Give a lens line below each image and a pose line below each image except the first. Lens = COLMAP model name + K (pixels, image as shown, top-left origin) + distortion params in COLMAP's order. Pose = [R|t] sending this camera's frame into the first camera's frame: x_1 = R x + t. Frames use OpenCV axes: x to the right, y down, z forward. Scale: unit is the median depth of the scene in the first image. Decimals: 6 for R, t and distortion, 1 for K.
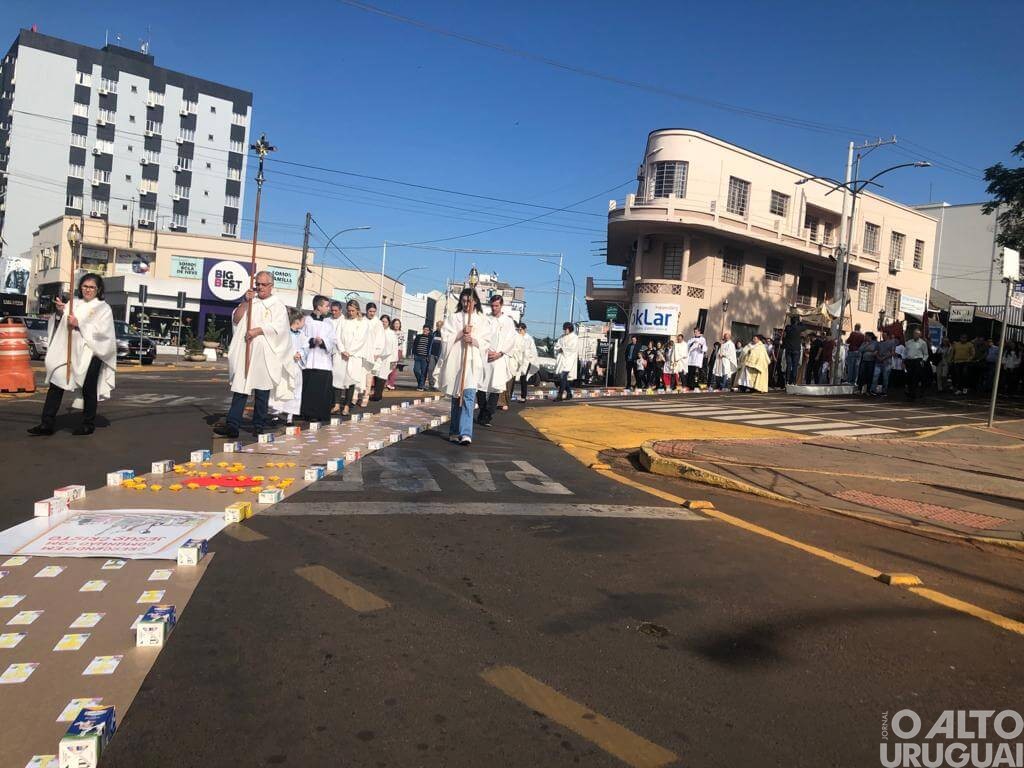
lens RADIAL K [[769.8, 0, 512.0], [0, 769.8, 384.0], [0, 0, 1]] dist [-0.007093, -0.011906]
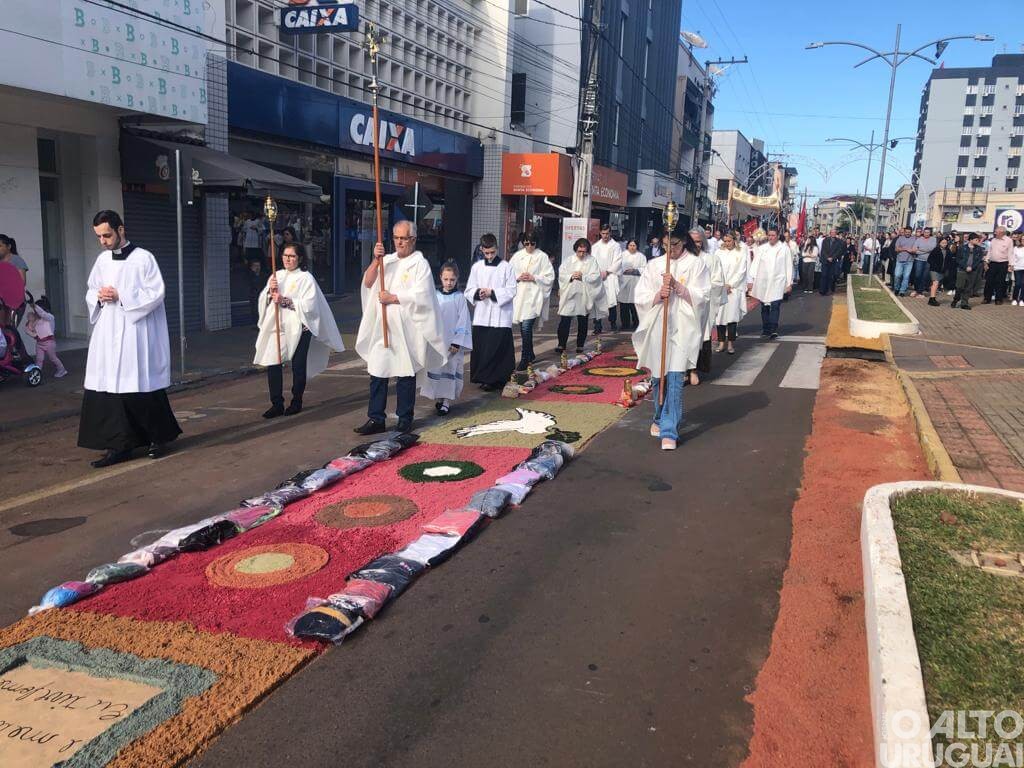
lens RADIAL K [[803.5, 0, 494.5], [0, 803.5, 379.5], [0, 0, 1]] dist [-0.000345, -0.023440]
pose [[0.436567, 0.090789, -0.895079, 0.500980], [-0.024022, 0.995717, 0.089281, 0.060735], [0.899351, -0.017475, 0.436878, -0.564522]]
